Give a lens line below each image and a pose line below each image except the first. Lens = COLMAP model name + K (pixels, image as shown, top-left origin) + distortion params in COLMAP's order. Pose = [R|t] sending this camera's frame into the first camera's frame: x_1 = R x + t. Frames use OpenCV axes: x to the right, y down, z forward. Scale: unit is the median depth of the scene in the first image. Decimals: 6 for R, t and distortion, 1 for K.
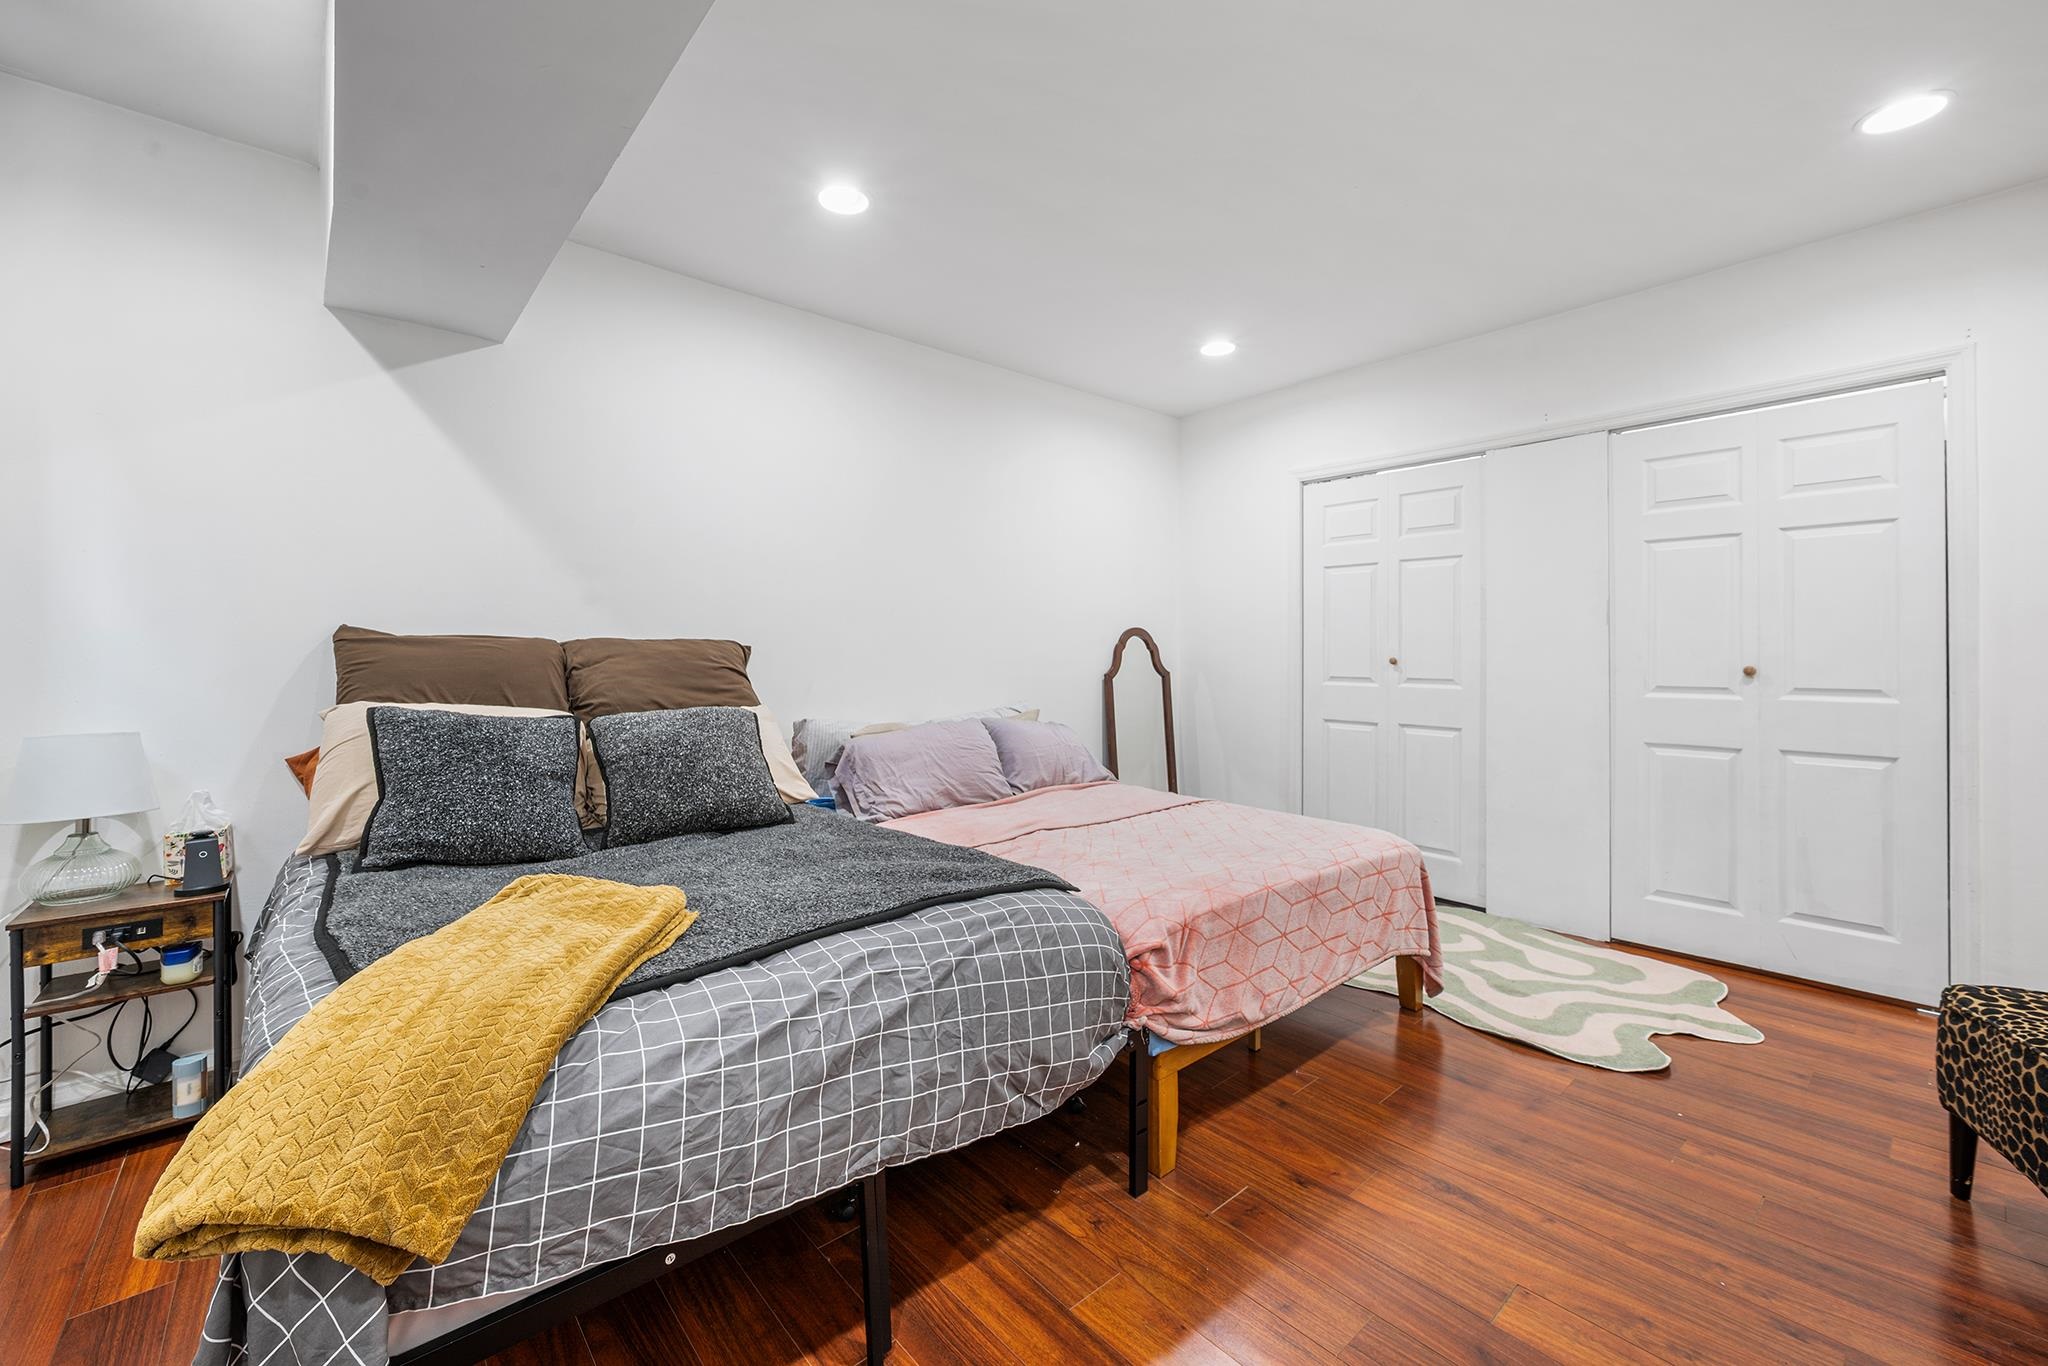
lens RADIAL K [[818.8, 0, 1025.4], [0, 818.8, 665.1], [0, 0, 1]] dist [0.005484, 0.000158]
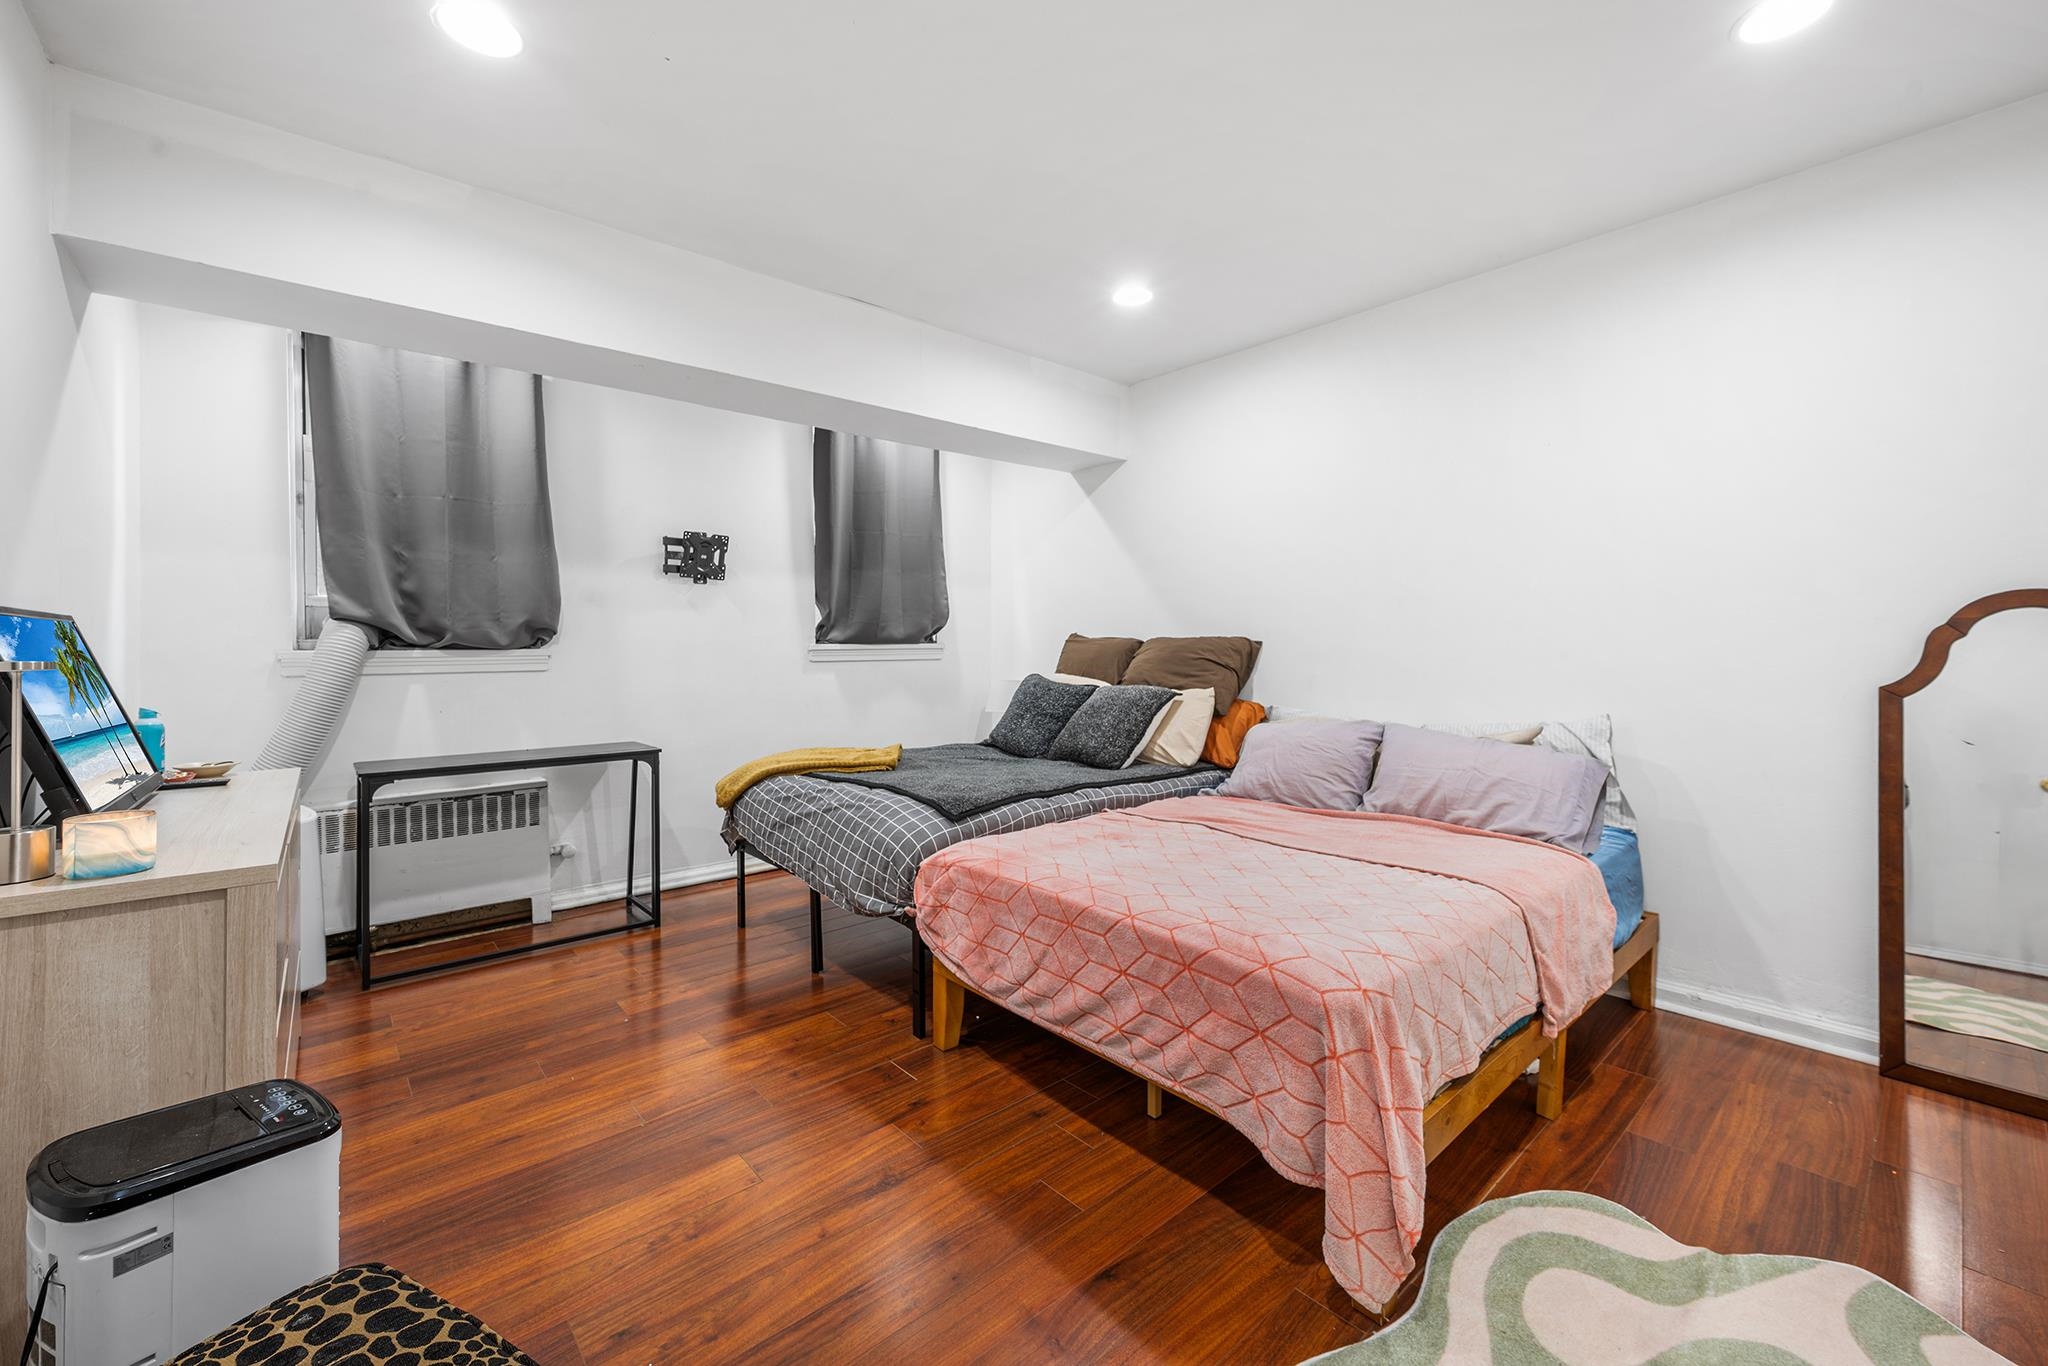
lens RADIAL K [[818.8, 0, 1028.1], [0, 818.8, 672.7], [0, 0, 1]] dist [0.005484, 0.000158]
pose [[0.008105, 0.029956, -0.999518, 1.572970], [-0.012935, 0.999471, 0.029850, -0.016551], [0.999883, 0.012687, 0.008488, 1.217173]]
